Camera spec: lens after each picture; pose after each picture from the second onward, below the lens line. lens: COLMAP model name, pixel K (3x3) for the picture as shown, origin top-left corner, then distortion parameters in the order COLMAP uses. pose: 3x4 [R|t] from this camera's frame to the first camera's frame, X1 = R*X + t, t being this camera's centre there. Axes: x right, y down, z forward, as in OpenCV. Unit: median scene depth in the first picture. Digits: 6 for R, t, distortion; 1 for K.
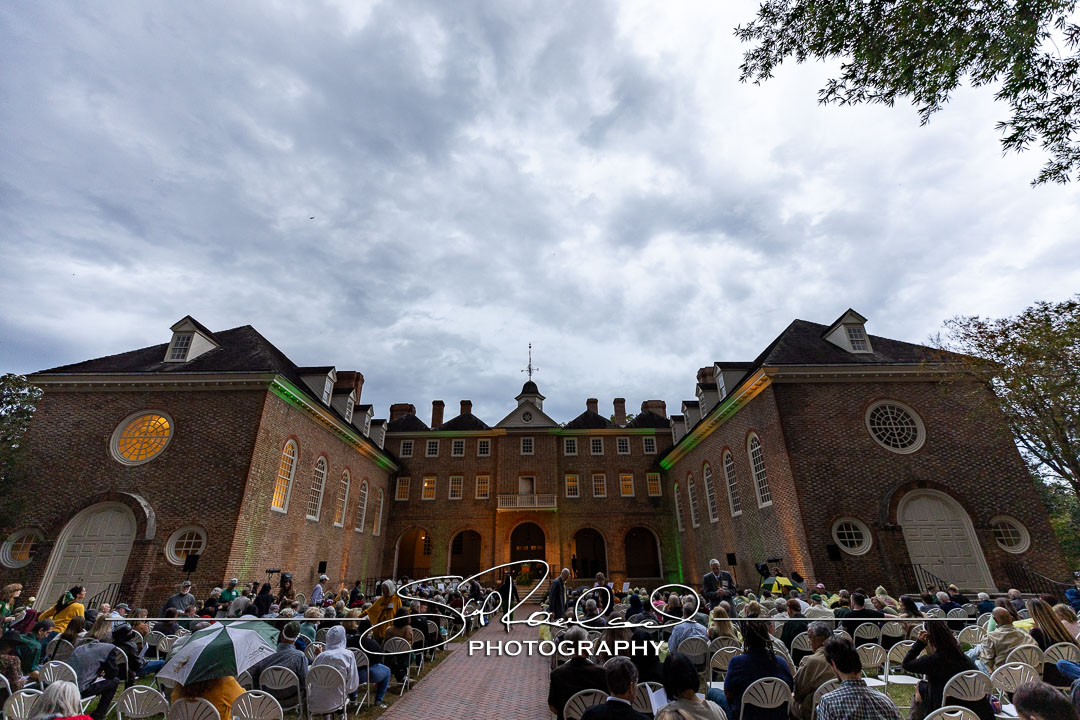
lens RADIAL K [[477.8, 0, 541.8], [0, 477.8, 355.7], [0, 0, 1]] dist [0.004357, 0.001034]
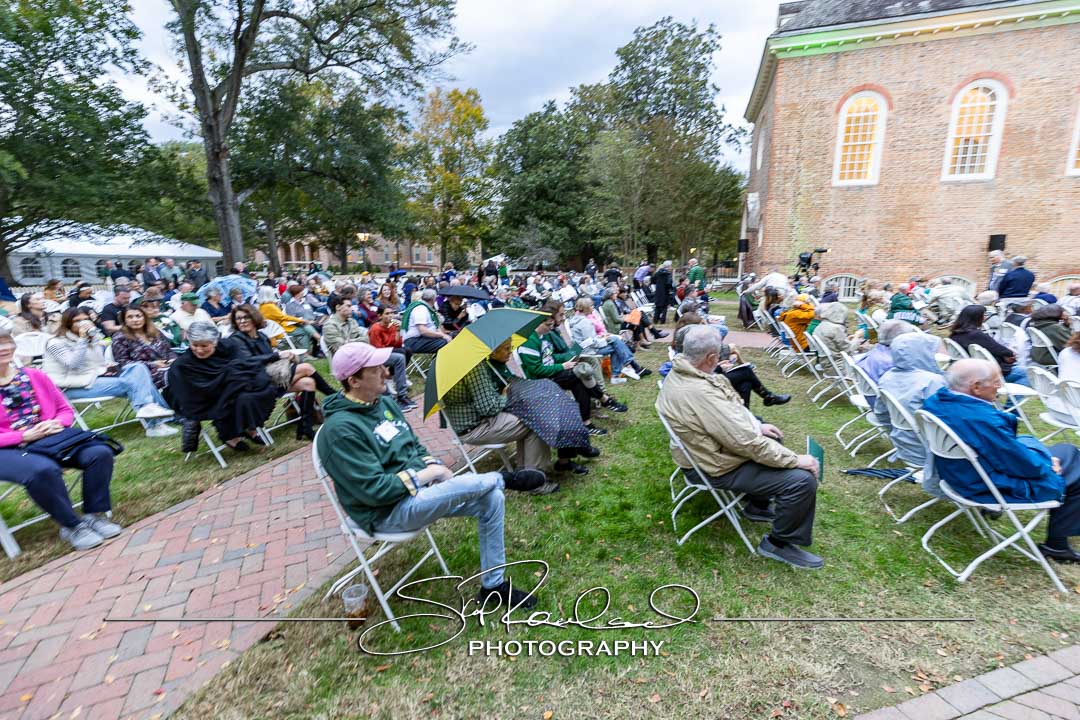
lens RADIAL K [[477.8, 0, 541.3], [0, 477.8, 354.6], [0, 0, 1]] dist [0.004357, 0.001034]
pose [[-0.329756, 0.194936, -0.923721, 0.277952], [0.400630, 0.914872, 0.050049, 0.196307], [0.854843, -0.353566, -0.379781, 0.433499]]
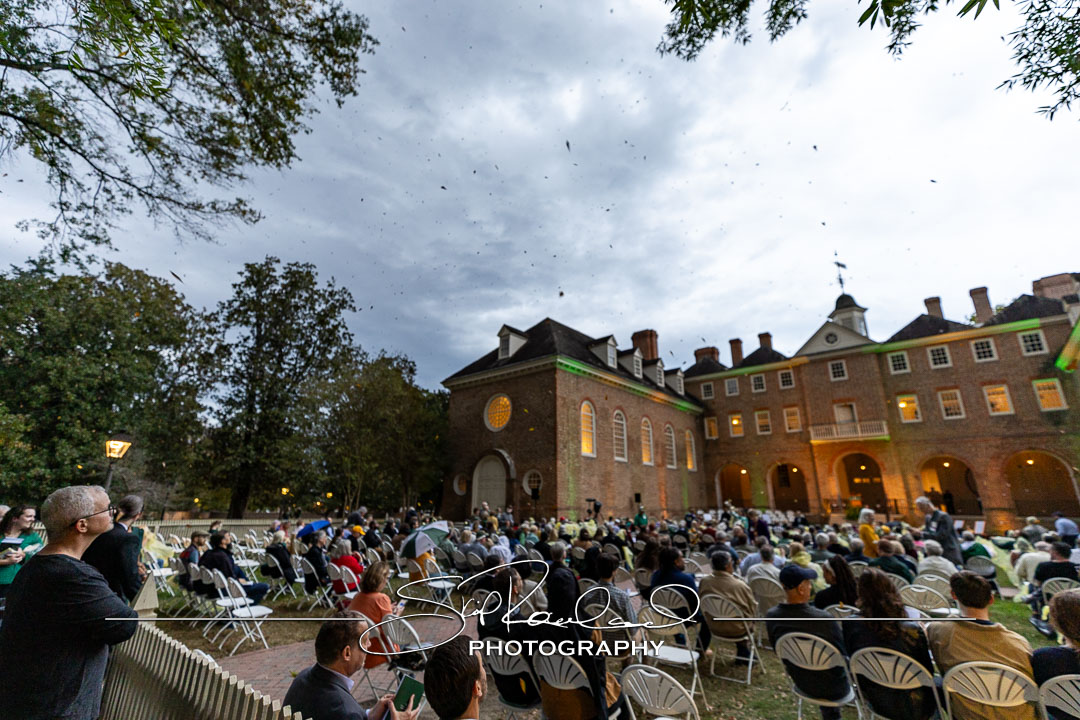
lens RADIAL K [[477.8, 0, 546.2], [0, 477.8, 353.1], [0, 0, 1]] dist [0.004357, 0.001034]
pose [[0.754702, -0.178481, -0.631323, 0.134197], [0.254095, 0.966700, 0.030458, -0.007974], [0.604864, -0.183403, 0.774921, -0.012970]]
